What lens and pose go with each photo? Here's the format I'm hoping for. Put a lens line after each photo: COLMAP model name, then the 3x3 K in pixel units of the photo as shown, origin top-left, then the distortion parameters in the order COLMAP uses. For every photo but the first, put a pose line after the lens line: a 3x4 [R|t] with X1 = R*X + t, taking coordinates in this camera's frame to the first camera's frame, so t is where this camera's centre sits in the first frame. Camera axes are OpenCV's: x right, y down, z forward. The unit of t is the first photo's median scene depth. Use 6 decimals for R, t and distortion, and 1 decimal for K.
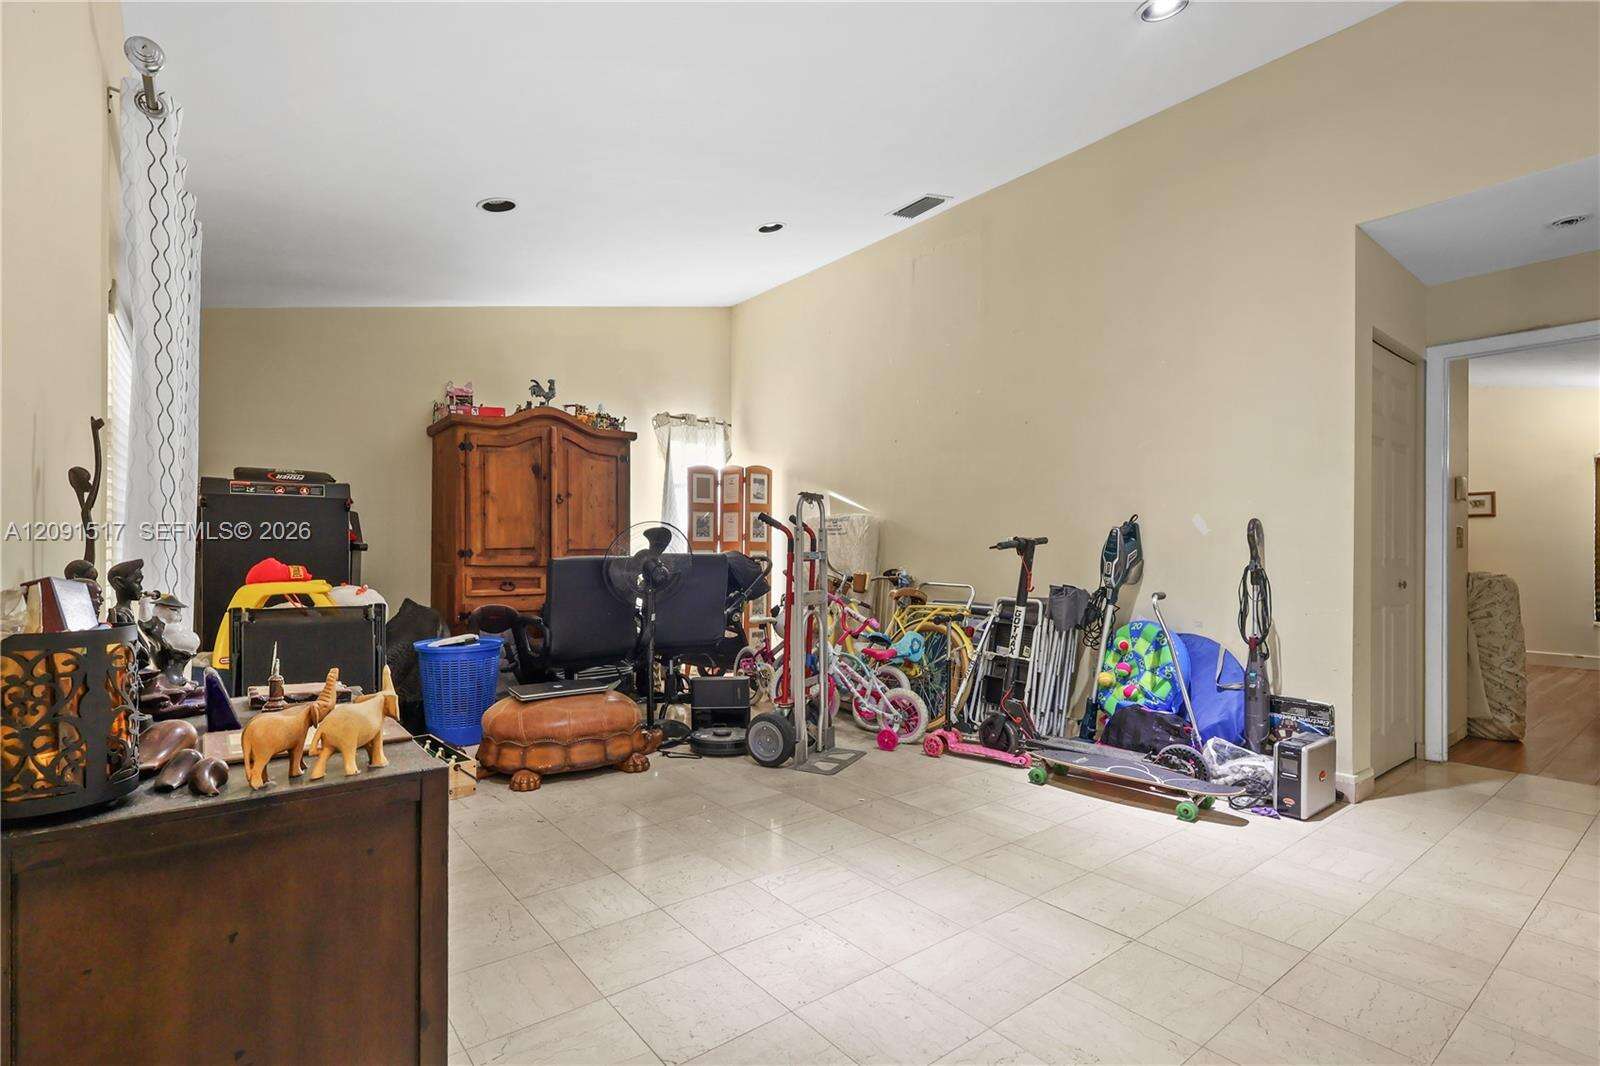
lens RADIAL K [[758.9, 0, 799.3], [0, 758.9, 546.6], [0, 0, 1]] dist [-0.002764, 0.000011]
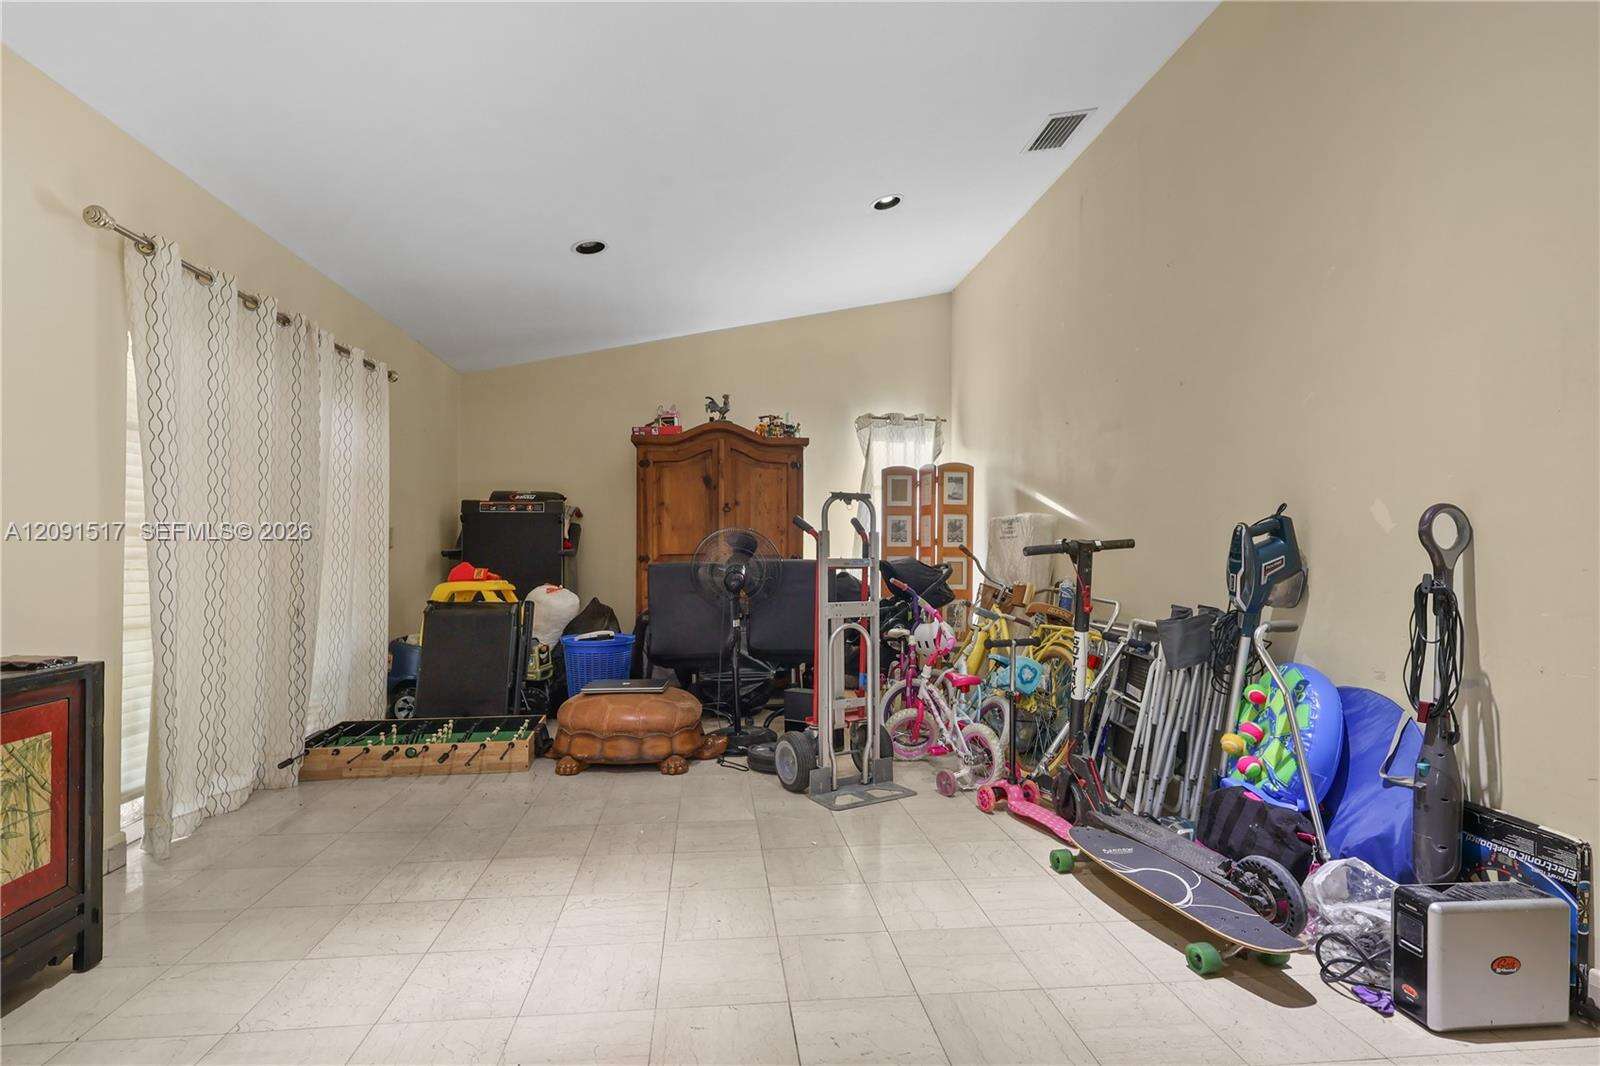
lens RADIAL K [[769.0, 0, 783.9], [0, 769.0, 545.9], [0, 0, 1]] dist [-0.001729, 0.000437]
pose [[0.846025, -0.006550, -0.533104, 0.412789], [0.002426, 0.999961, -0.008436, -0.000328], [0.533138, 0.005844, 0.846008, 0.182524]]
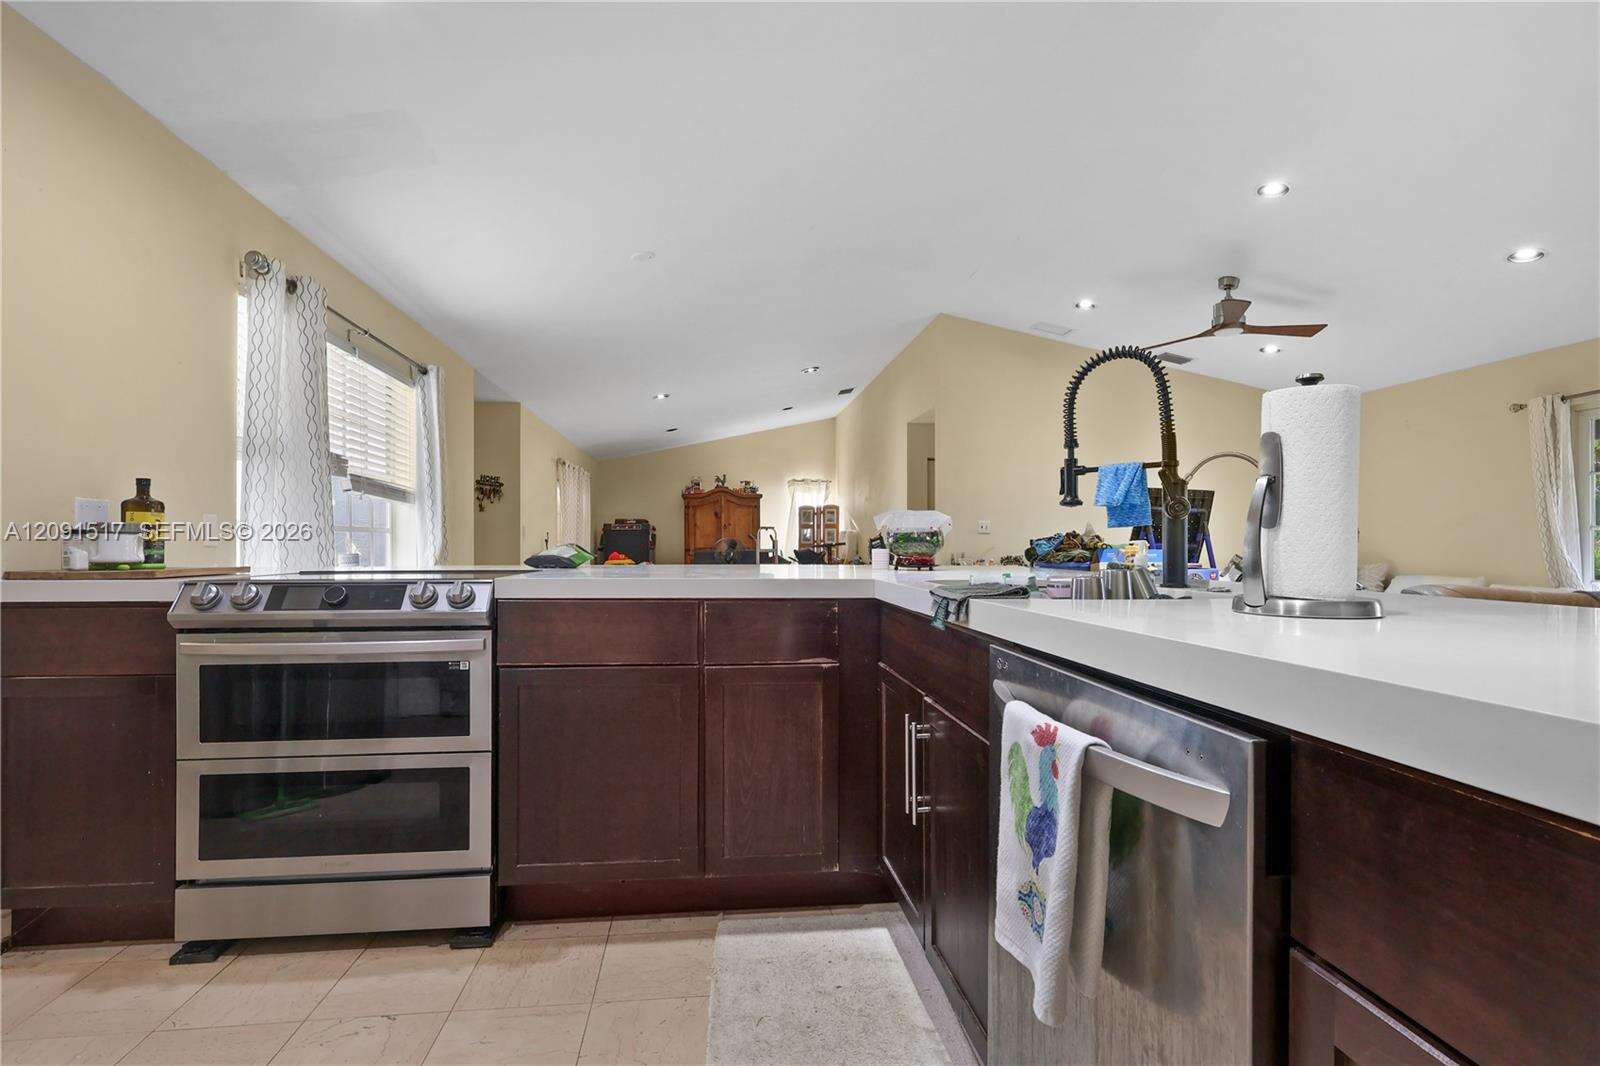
lens RADIAL K [[780.5, 0, 790.2], [0, 780.5, 546.7], [0, 0, 1]] dist [-0.000979, 0.000097]
pose [[0.851395, -0.006949, -0.524479, 1.441330], [0.009220, 0.999956, 0.001717, -0.003967], [0.524444, -0.006298, 0.851422, -1.215750]]
